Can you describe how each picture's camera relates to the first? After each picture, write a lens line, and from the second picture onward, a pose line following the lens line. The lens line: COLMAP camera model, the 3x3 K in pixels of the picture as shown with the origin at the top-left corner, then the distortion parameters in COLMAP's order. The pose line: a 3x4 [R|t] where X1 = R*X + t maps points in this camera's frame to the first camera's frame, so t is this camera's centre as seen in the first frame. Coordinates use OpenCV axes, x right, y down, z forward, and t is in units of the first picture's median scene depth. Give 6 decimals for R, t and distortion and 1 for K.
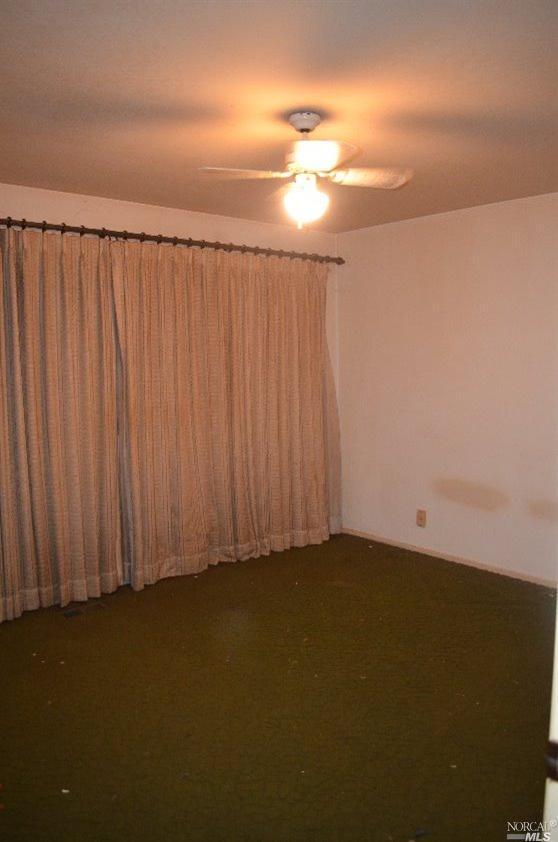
lens RADIAL K [[682.4, 0, 279.0], [0, 682.4, 421.0], [0, 0, 1]] dist [-0.078227, 0.001727]
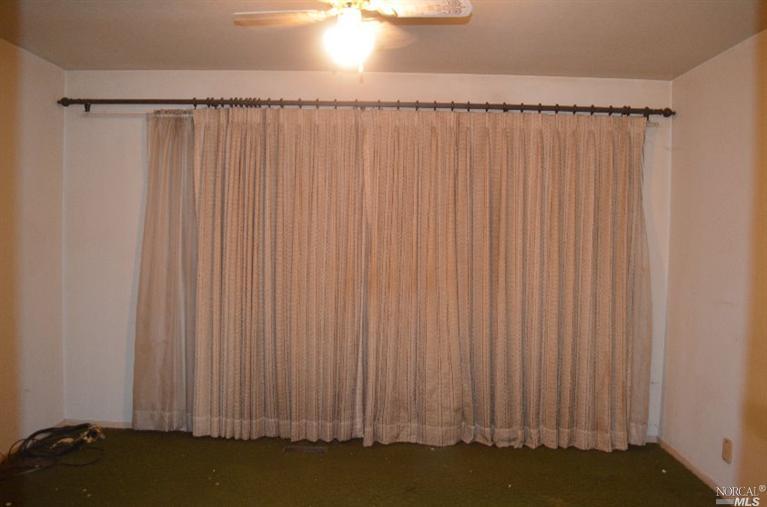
lens RADIAL K [[621.7, 0, 383.5], [0, 621.7, 253.5], [0, 0, 1]] dist [-0.078227, 0.001727]
pose [[0.736773, 0.053872, -0.673991, 0.374011], [-0.093683, 0.995340, -0.022852, -0.019182], [0.669619, 0.079978, 0.738386, 0.265019]]
